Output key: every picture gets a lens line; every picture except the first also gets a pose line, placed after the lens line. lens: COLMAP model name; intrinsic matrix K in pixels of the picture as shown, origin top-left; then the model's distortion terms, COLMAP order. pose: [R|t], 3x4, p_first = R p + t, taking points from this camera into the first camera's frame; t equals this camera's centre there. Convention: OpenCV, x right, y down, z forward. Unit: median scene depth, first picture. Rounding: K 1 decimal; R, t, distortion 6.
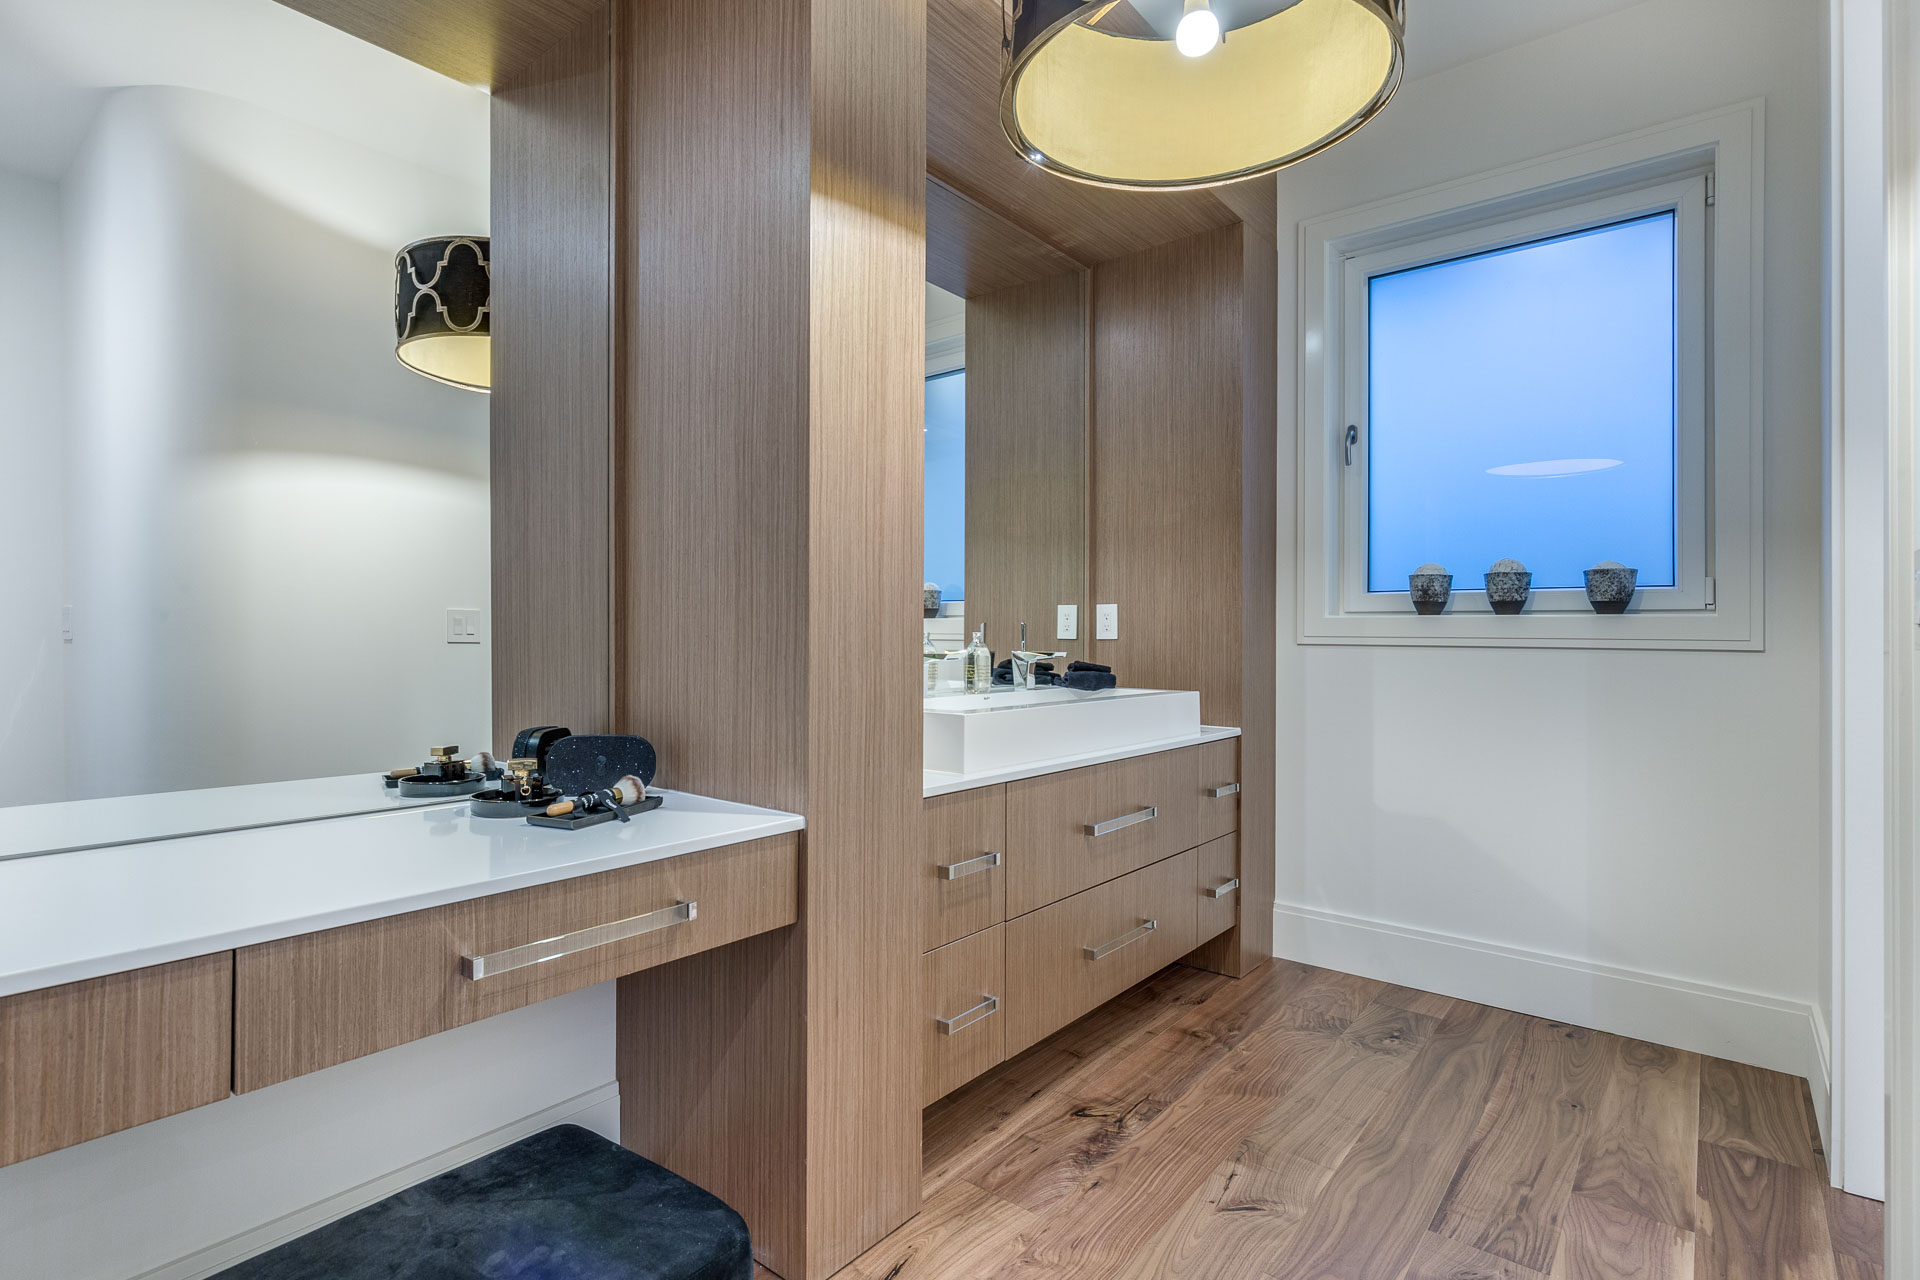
lens RADIAL K [[893.0, 0, 962.6], [0, 893.0, 633.9], [0, 0, 1]] dist [0.002499, 0.000004]
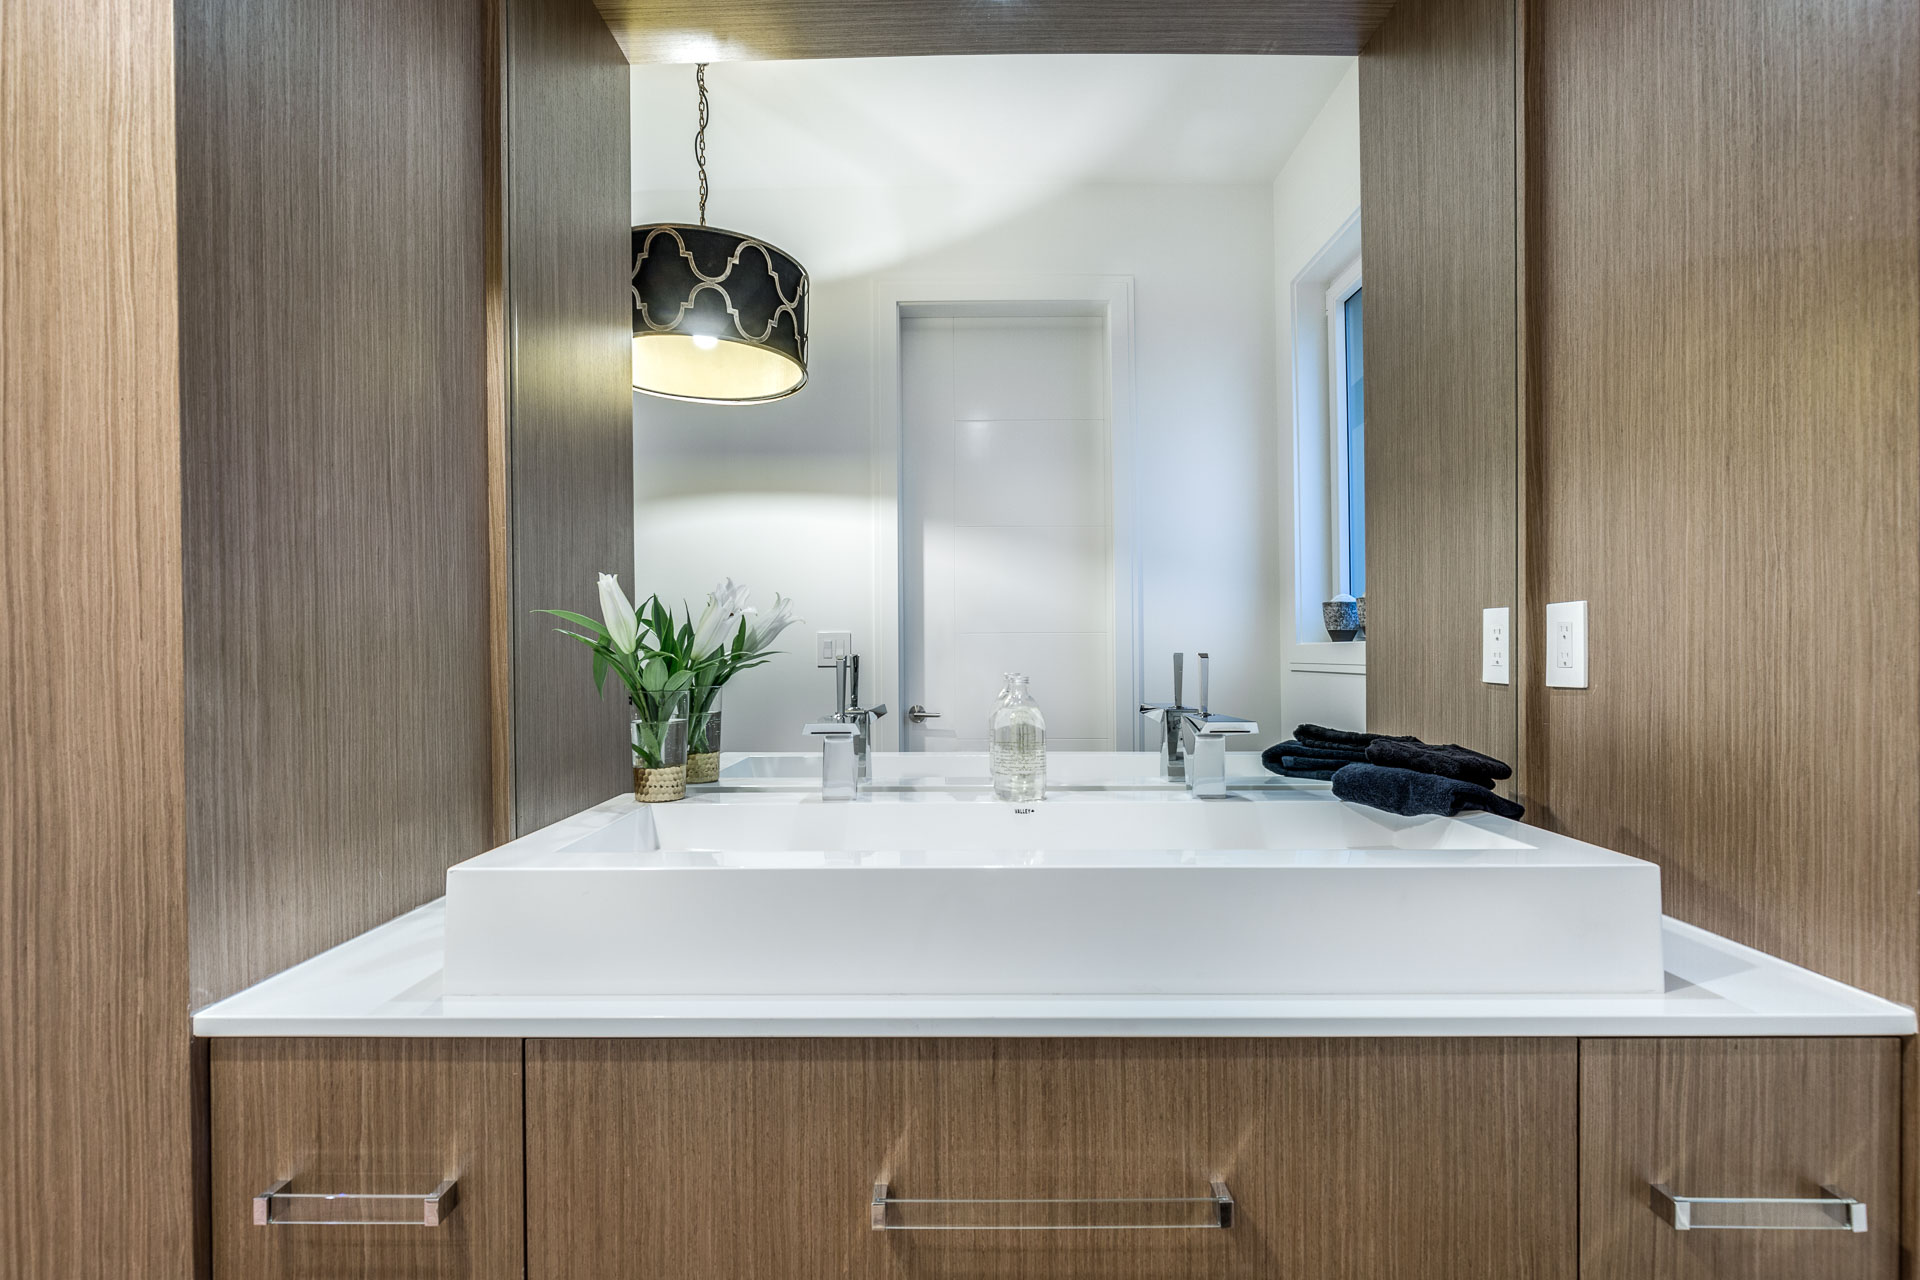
lens RADIAL K [[893.0, 0, 959.6], [0, 893.0, 652.4], [0, 0, 1]] dist [0.002499, 0.000004]
pose [[0.624650, -0.007530, -0.780868, 0.321150], [0.008483, 0.999960, -0.002857, -0.011680], [0.780859, -0.004839, 0.624689, 0.546653]]
